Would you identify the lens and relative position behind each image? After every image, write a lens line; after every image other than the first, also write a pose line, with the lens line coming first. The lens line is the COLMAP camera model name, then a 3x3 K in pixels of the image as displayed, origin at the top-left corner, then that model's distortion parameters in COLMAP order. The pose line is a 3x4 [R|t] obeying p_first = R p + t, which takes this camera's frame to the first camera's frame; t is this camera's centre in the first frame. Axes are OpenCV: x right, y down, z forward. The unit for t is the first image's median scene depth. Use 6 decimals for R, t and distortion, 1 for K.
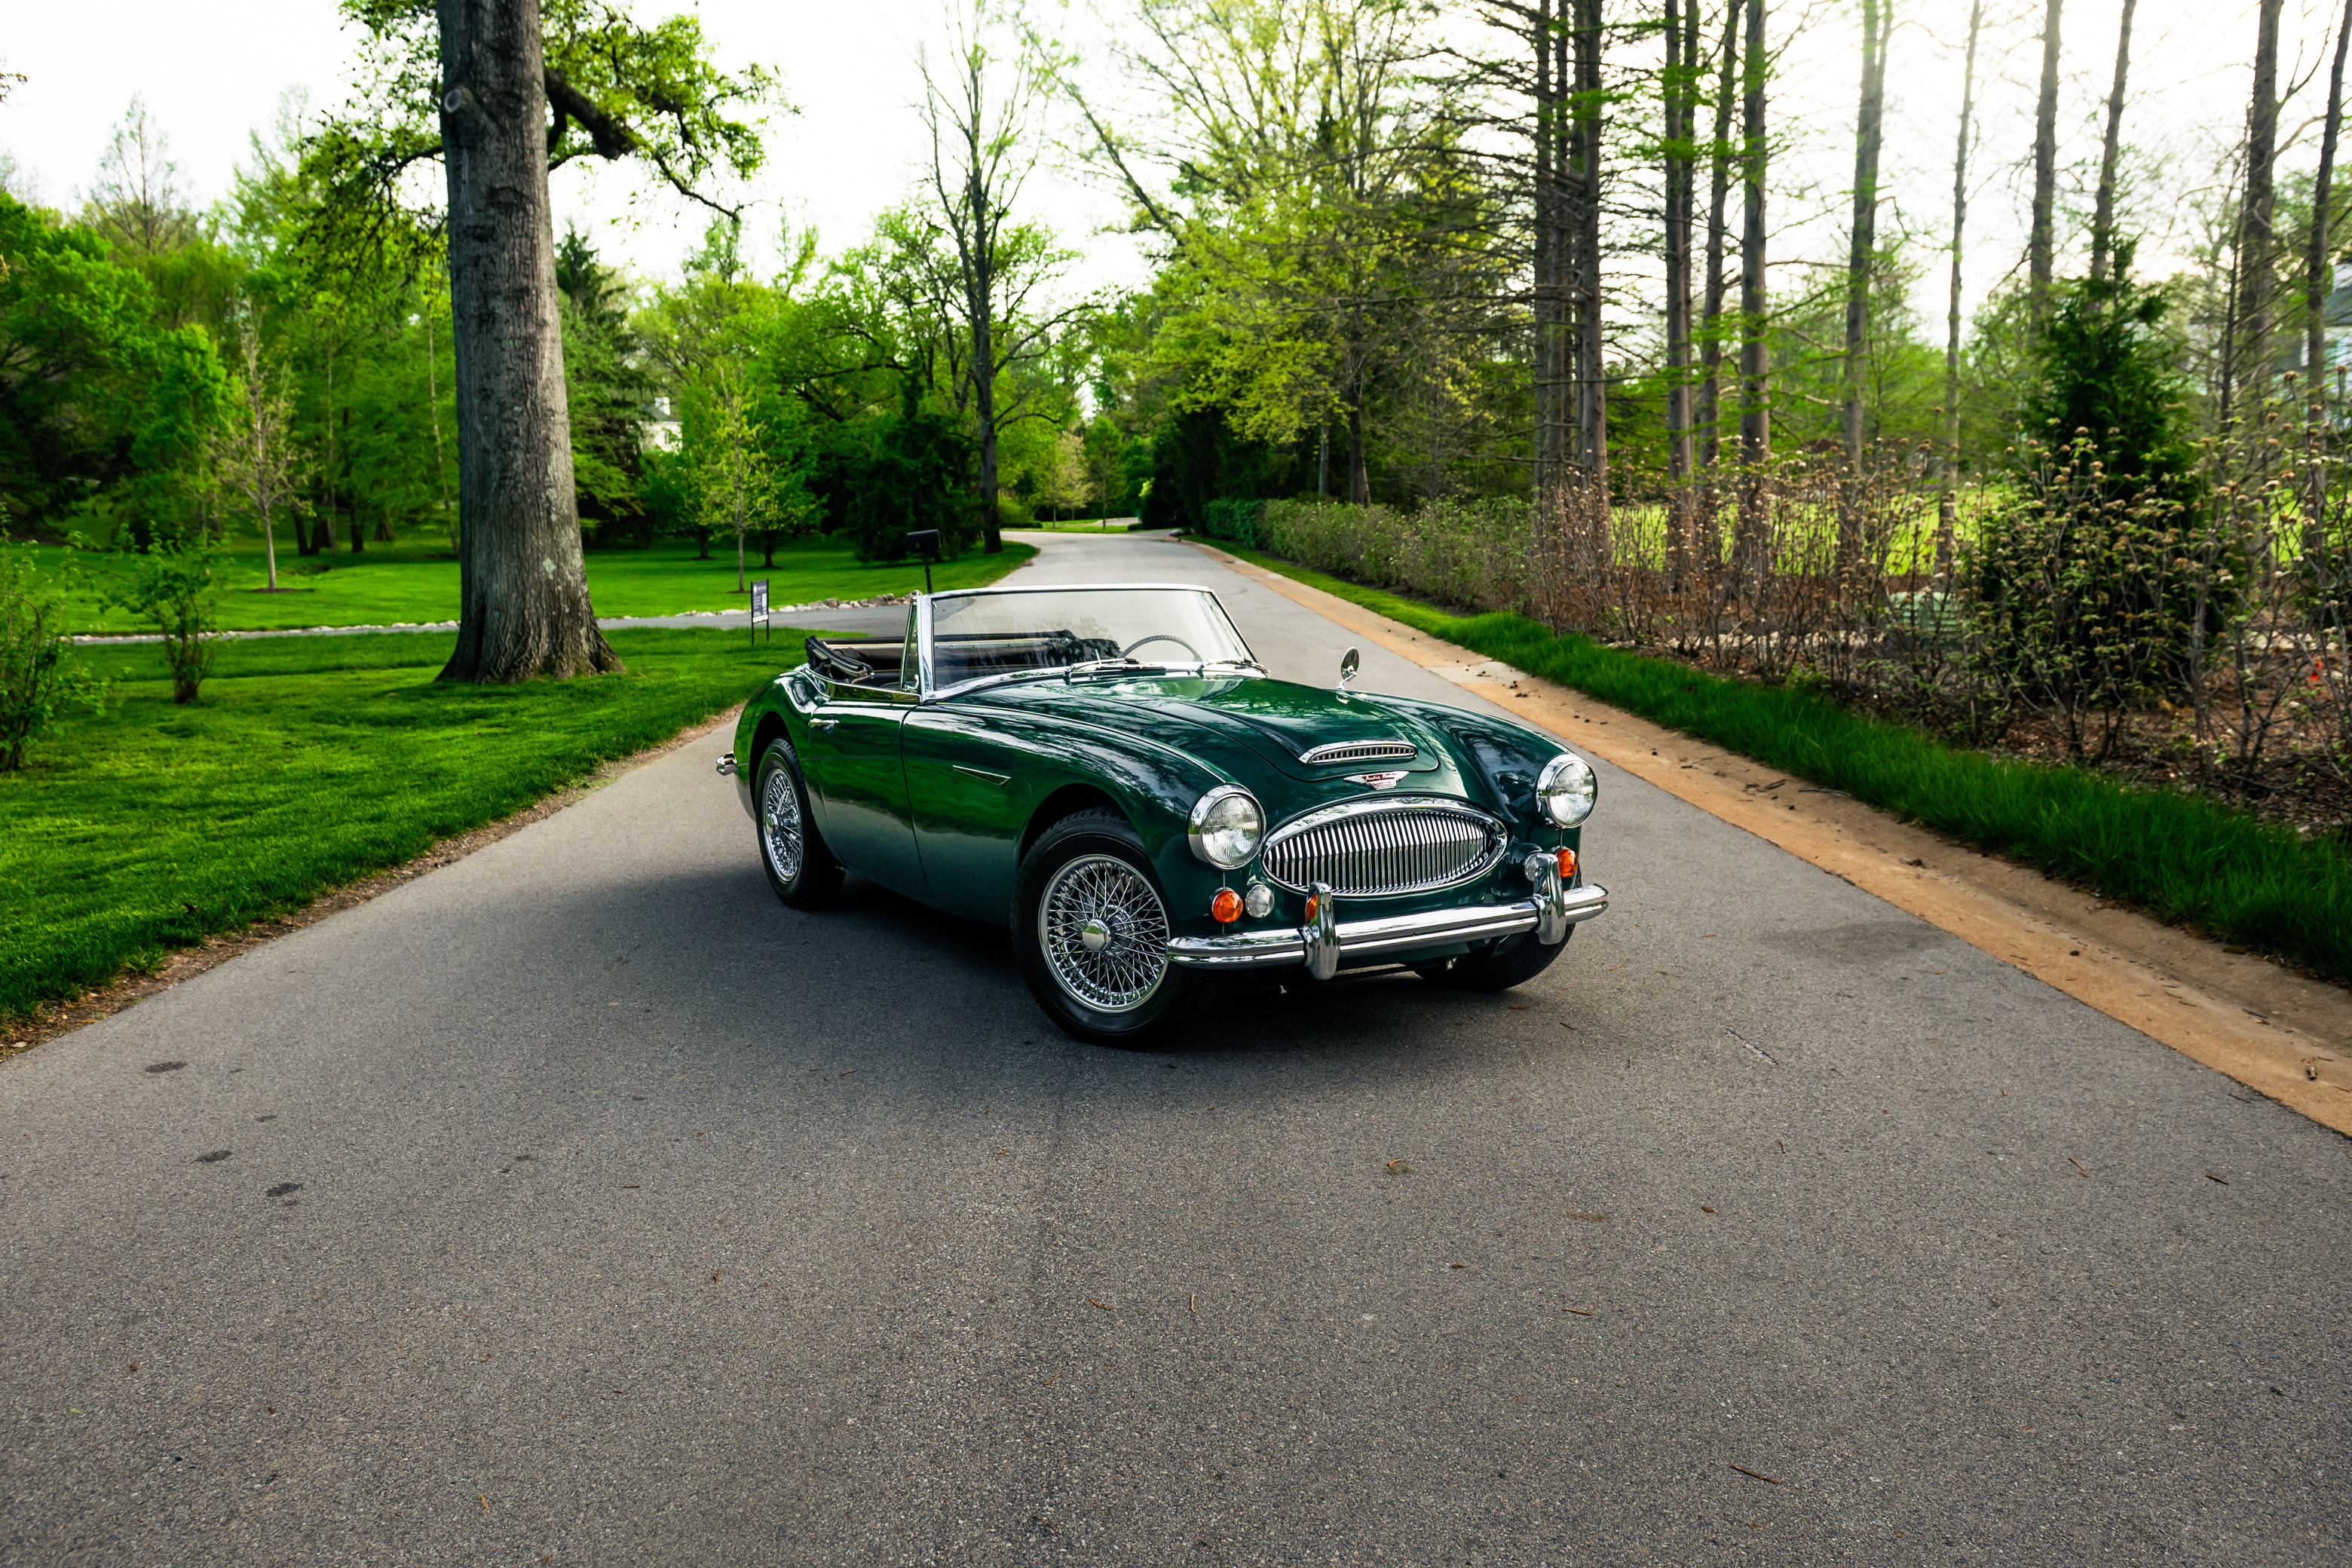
lens RADIAL K [[1868.8, 0, 1176.1], [0, 1868.8, 794.0], [0, 0, 1]] dist [-0.075333, 0.055862]
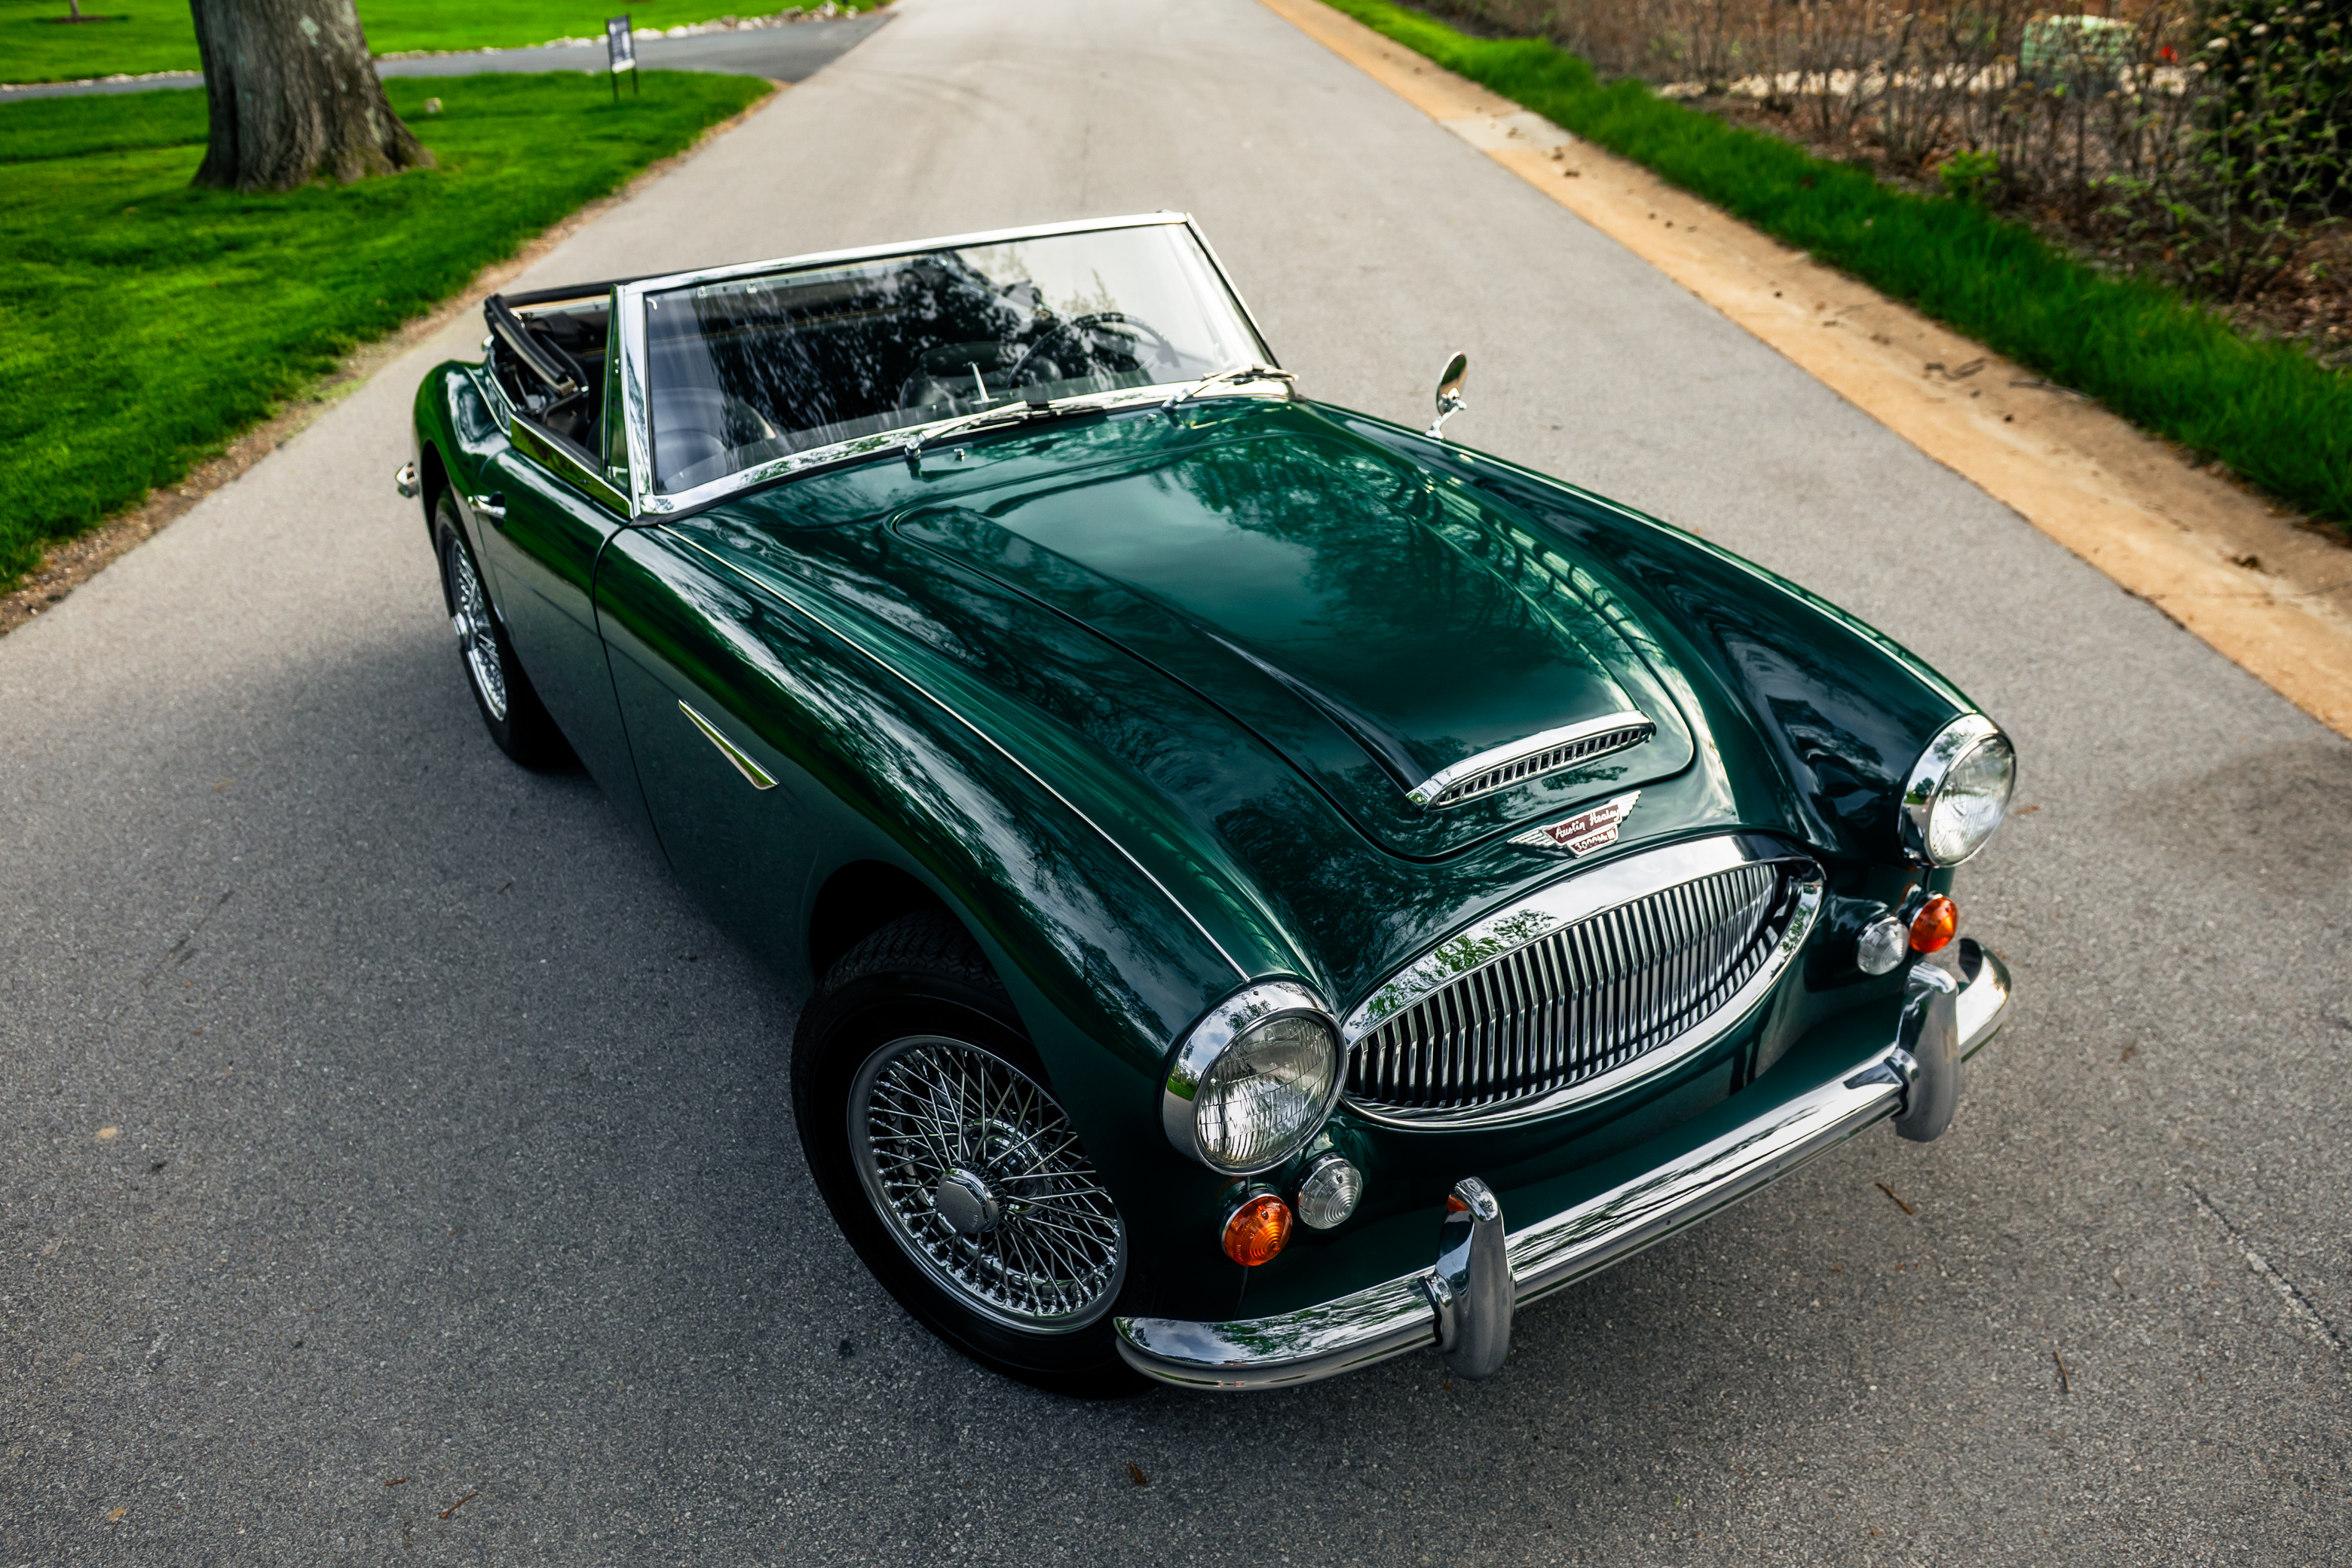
lens RADIAL K [[1868.8, 0, 1182.5], [0, 1868.8, 799.4], [0, 0, 1]] dist [-0.075333, 0.055862]
pose [[0.999498, -0.027983, 0.014848, 0.002923], [0.021985, 0.950212, 0.310828, -0.073976], [-0.022807, -0.310346, 0.950350, 0.275165]]
